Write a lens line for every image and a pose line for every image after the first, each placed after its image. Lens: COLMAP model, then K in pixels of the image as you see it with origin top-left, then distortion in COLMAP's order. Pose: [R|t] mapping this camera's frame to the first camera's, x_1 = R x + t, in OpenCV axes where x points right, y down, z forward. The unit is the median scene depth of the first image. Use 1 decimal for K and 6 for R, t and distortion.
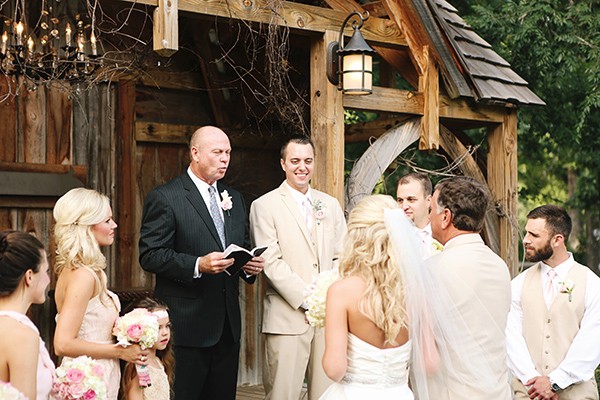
lens RADIAL K [[1140.7, 0, 301.4], [0, 1140.7, 188.2], [0, 0, 1]] dist [0.221694, -0.028470]
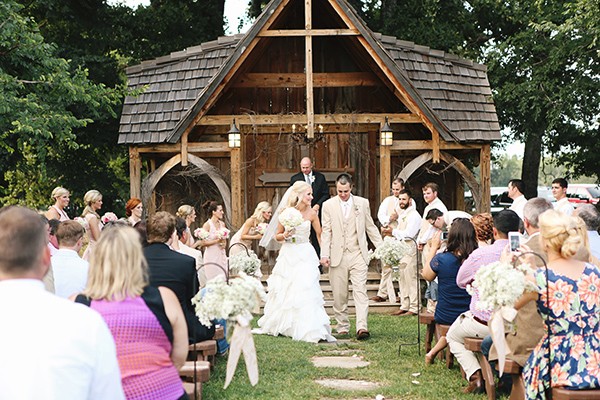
lens RADIAL K [[1140.7, 0, 301.4], [0, 1140.7, 188.2], [0, 0, 1]] dist [0.221694, -0.028470]
pose [[0.791820, -0.009419, -0.610682, 1.405793], [0.042289, 0.998327, 0.039435, -0.090035], [0.609288, -0.057050, 0.790894, -1.154077]]
